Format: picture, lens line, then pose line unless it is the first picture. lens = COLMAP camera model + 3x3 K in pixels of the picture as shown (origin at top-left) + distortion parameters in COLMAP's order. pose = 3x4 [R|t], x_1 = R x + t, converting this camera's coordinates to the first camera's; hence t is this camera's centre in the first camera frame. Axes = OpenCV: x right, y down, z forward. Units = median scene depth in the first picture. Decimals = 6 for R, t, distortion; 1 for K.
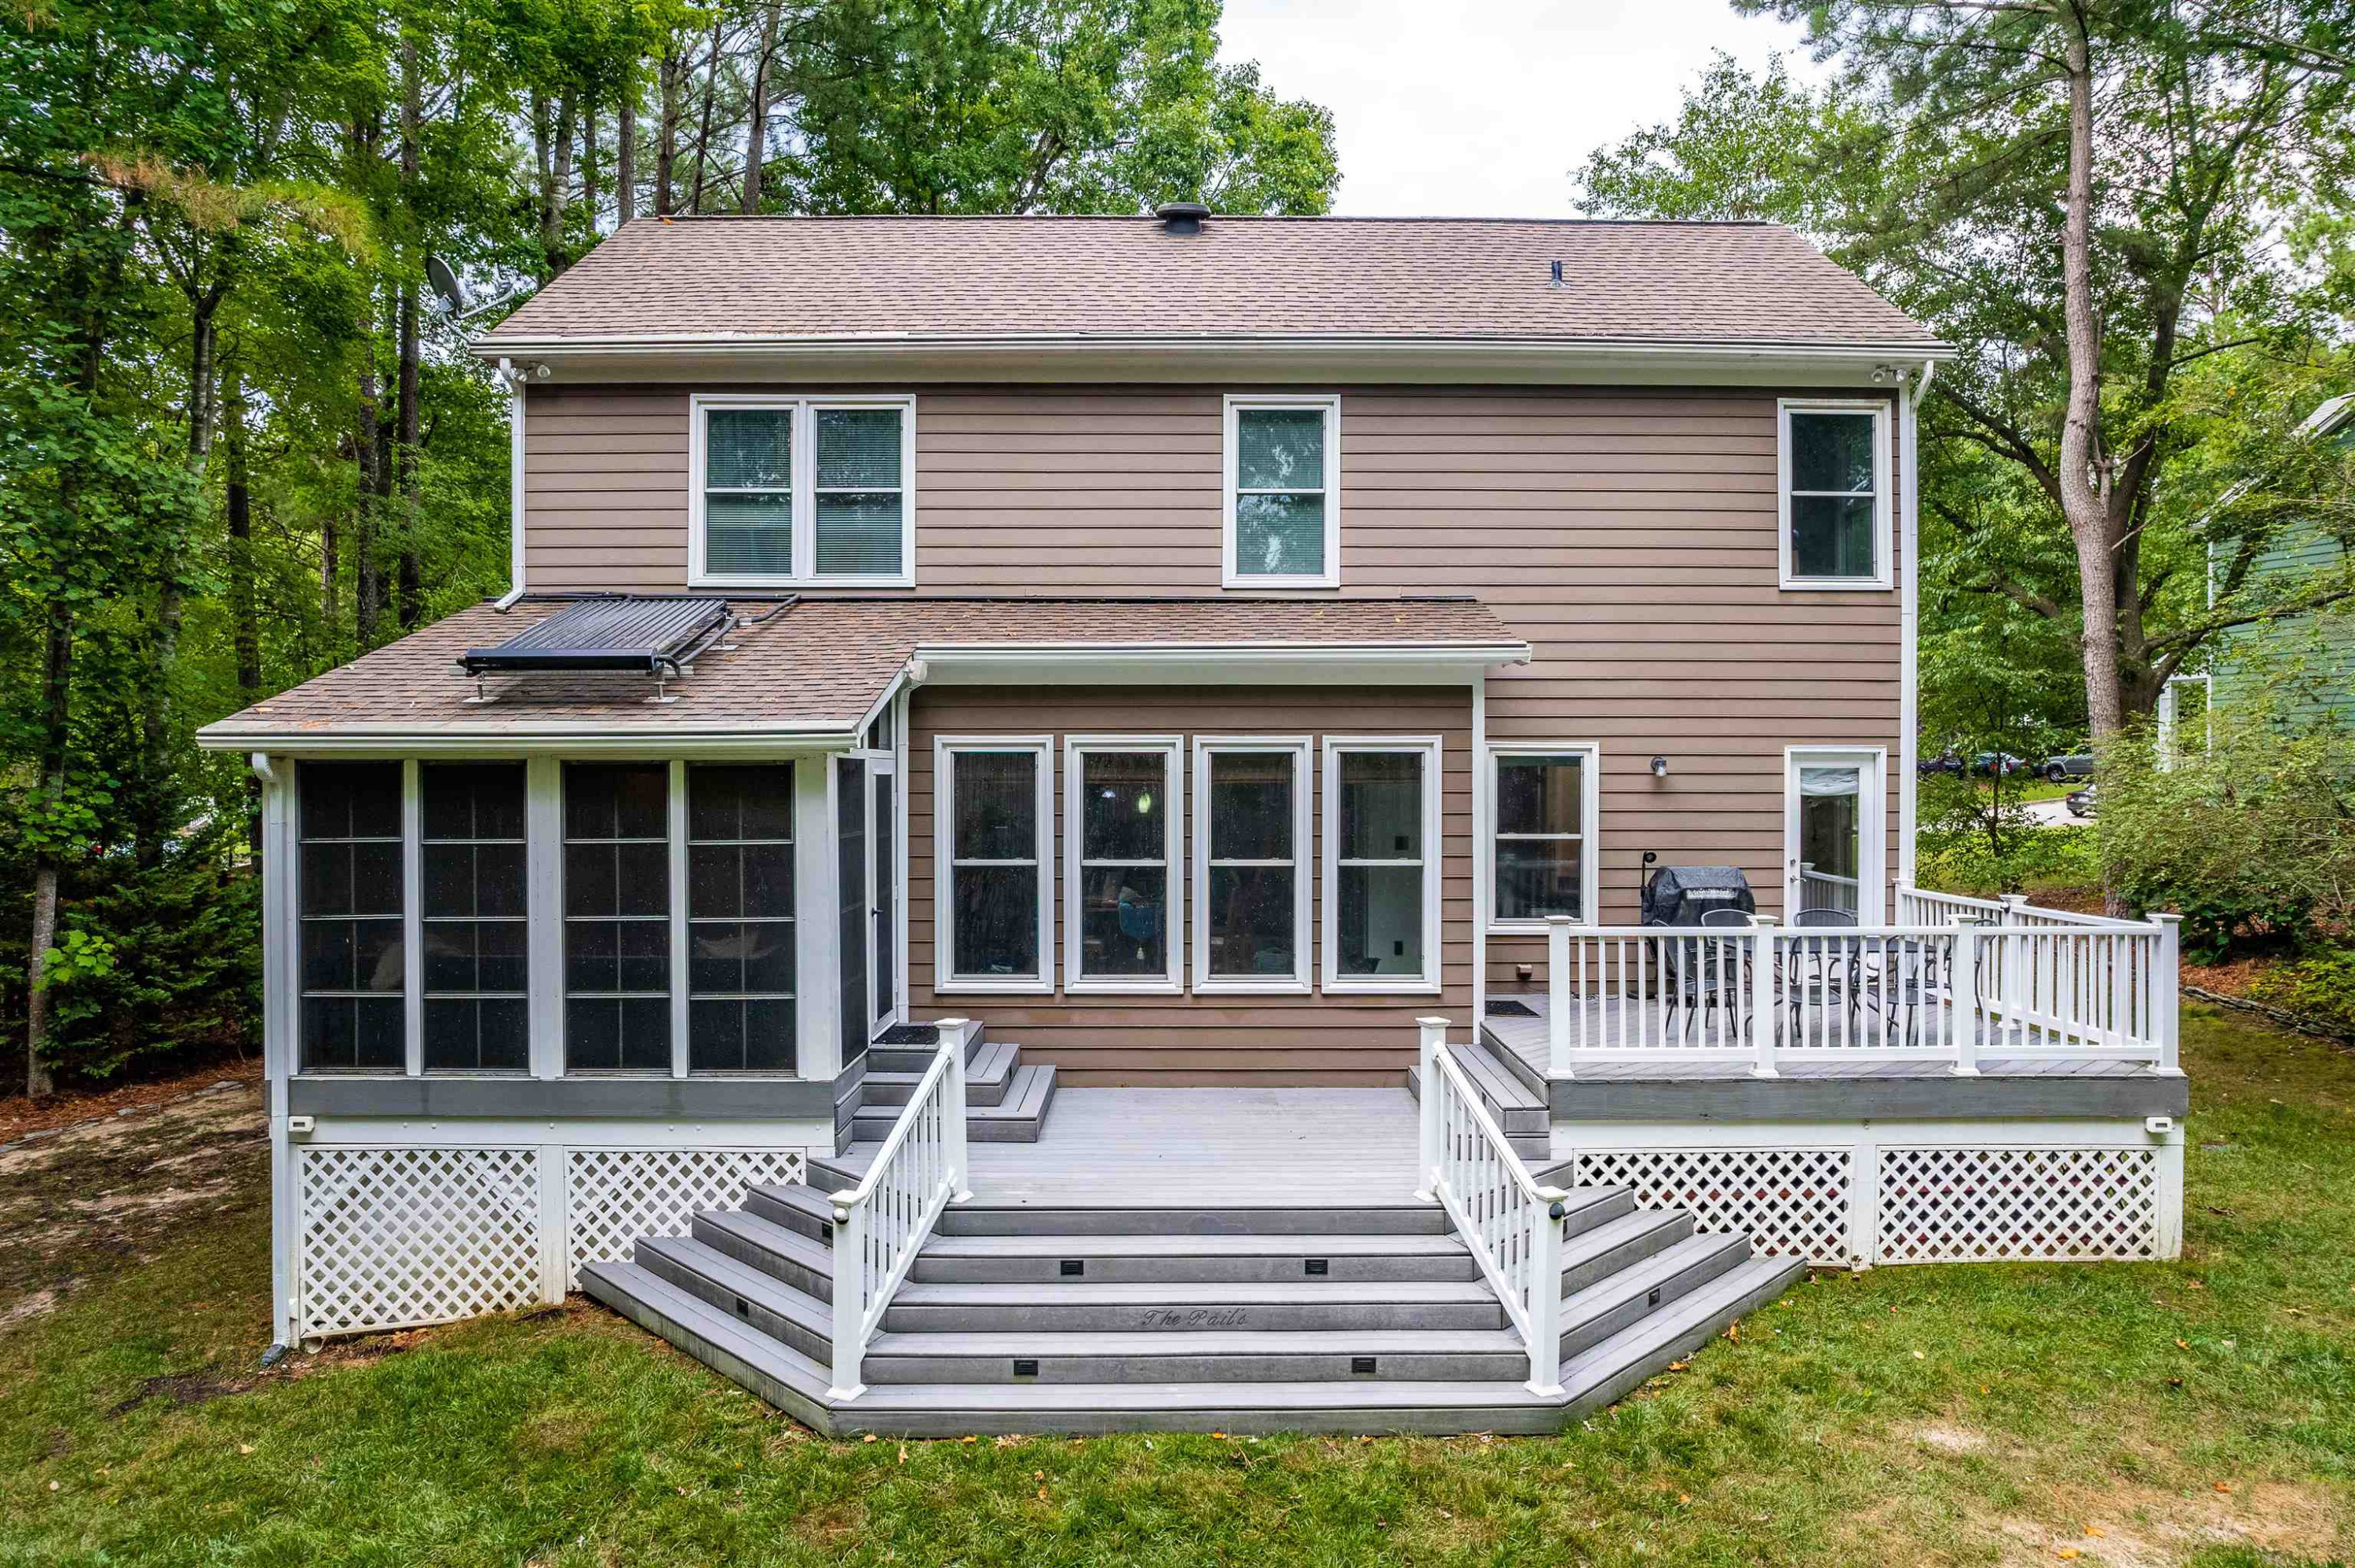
lens RADIAL K [[1538.0, 0, 1175.5], [0, 1538.0, 774.7], [0, 0, 1]] dist [-0.021263, -0.001990]
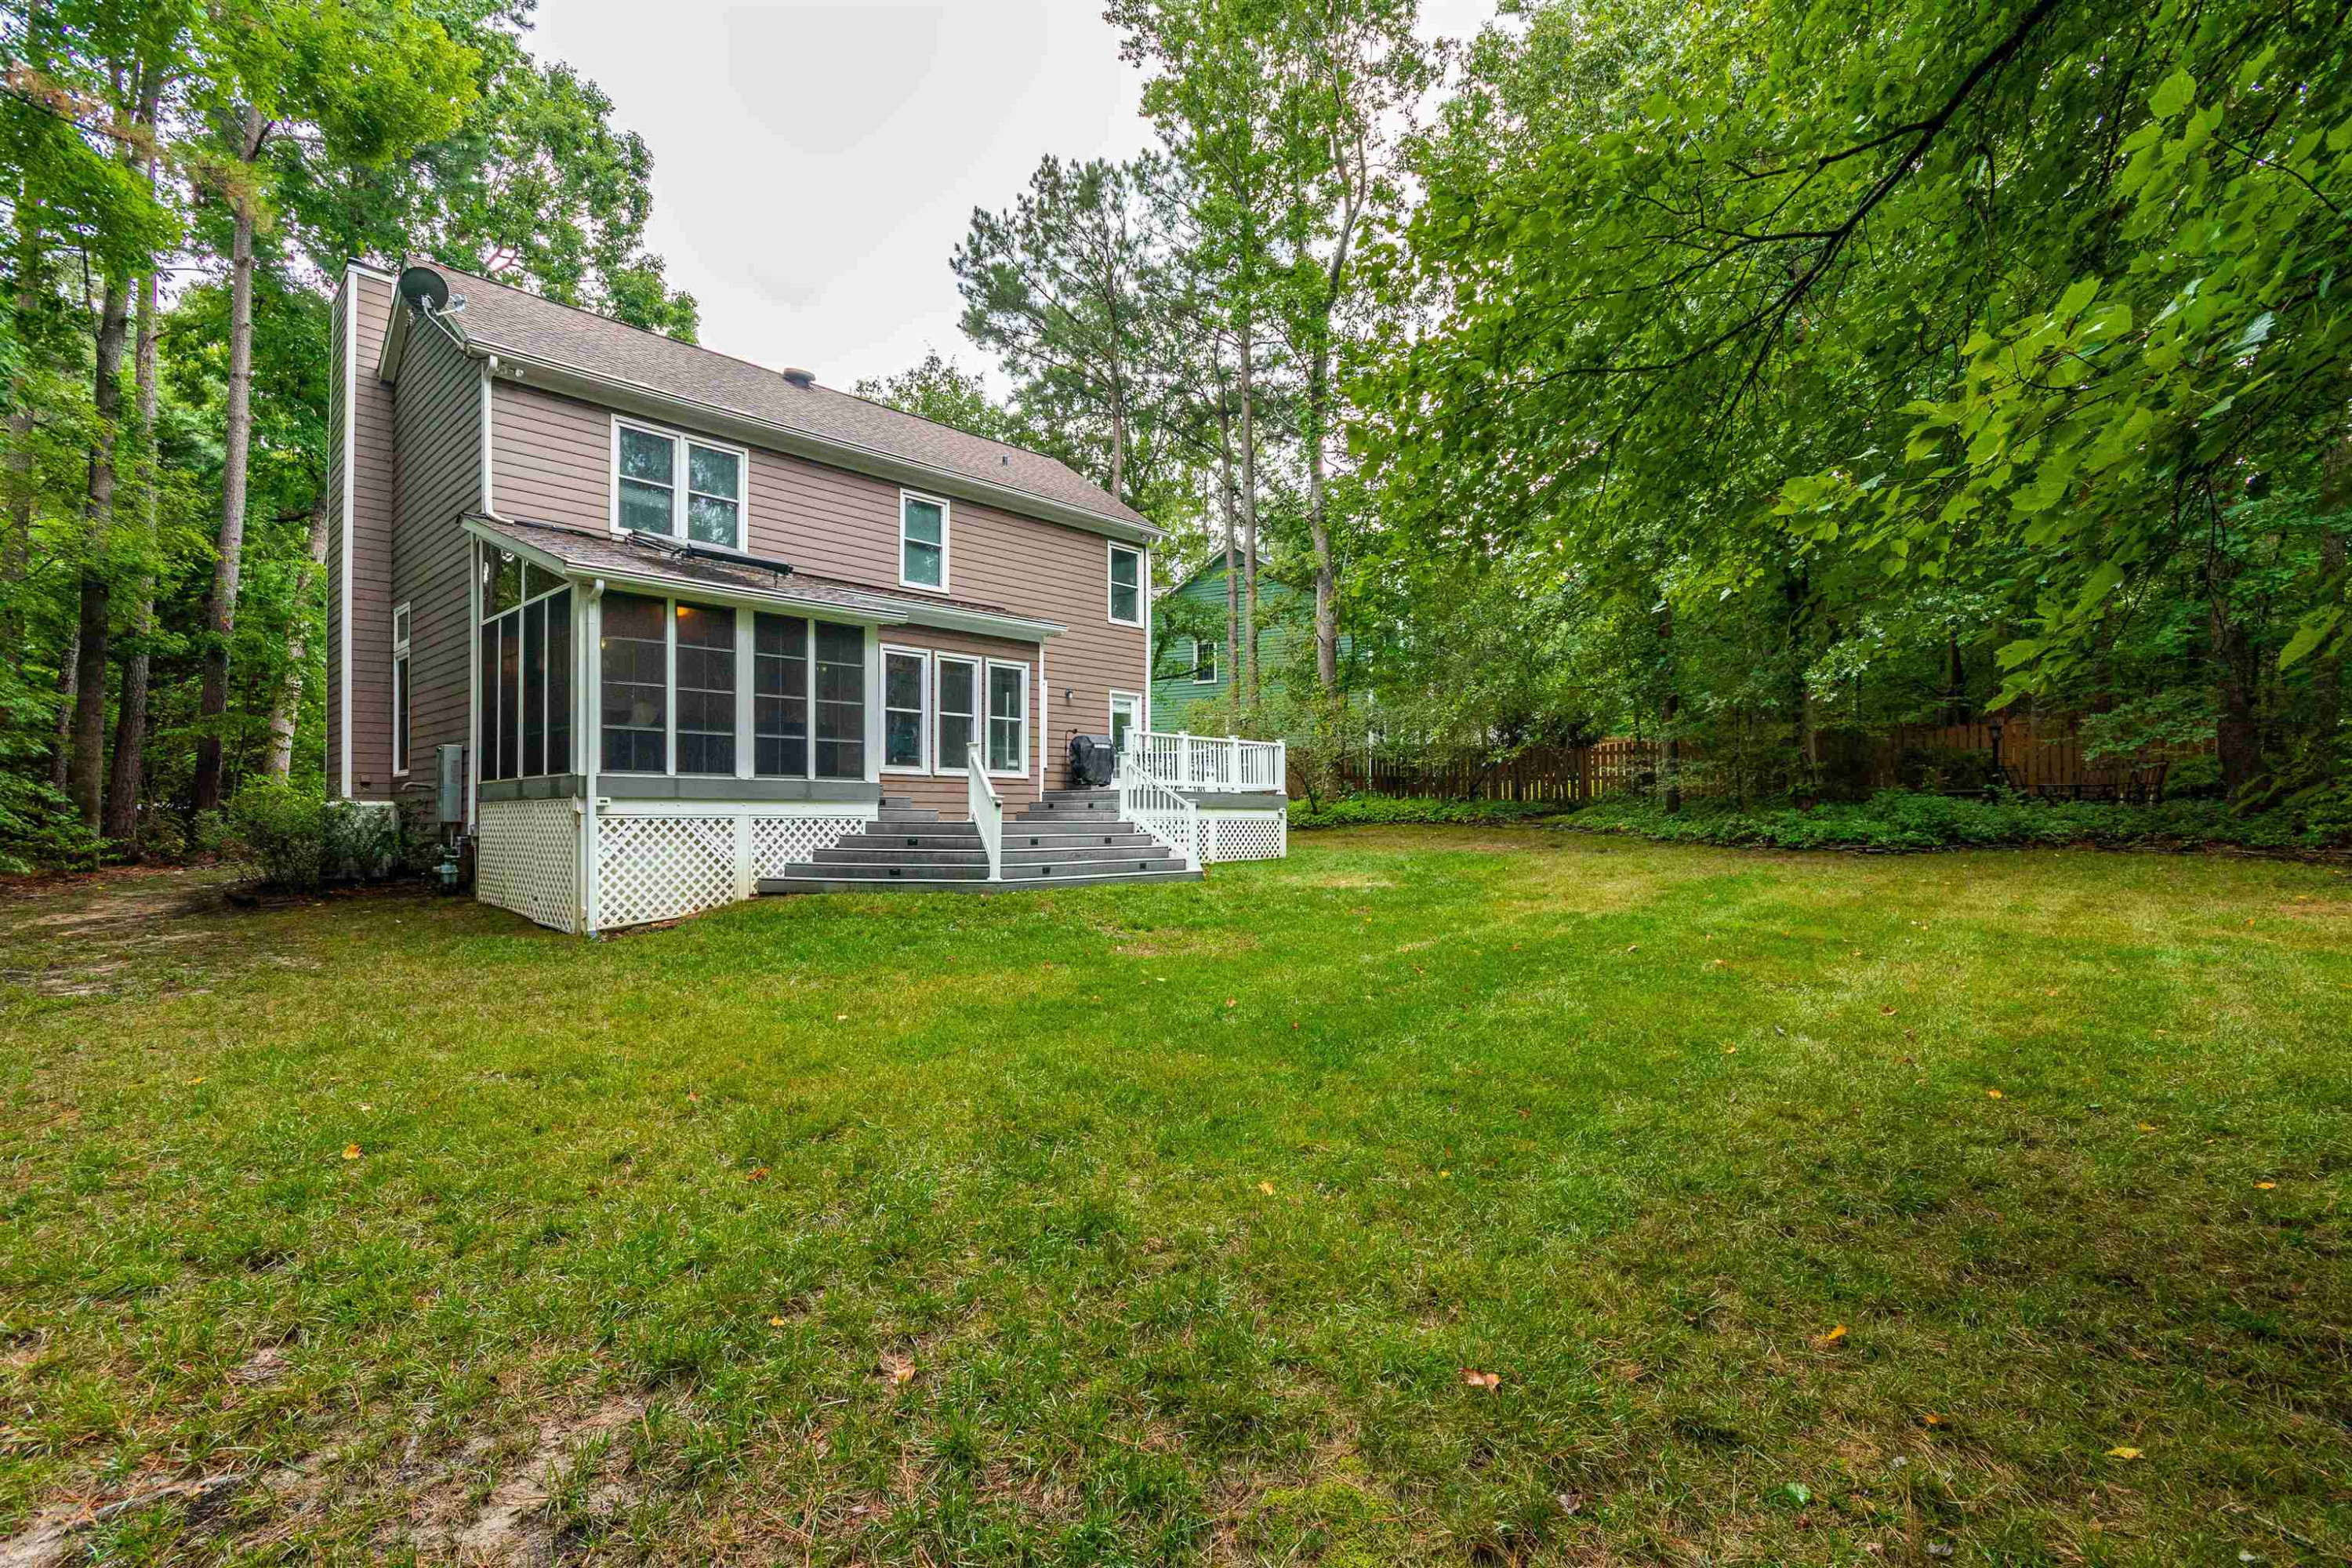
lens RADIAL K [[1097.4, 0, 1174.4], [0, 1097.4, 802.8], [0, 0, 1]] dist [0.026609, 0.000137]
pose [[0.698842, 0.008875, 0.715221, -1.003028], [0.005488, 0.999827, -0.017769, 0.253295], [-0.715255, 0.016343, 0.698673, -0.322037]]
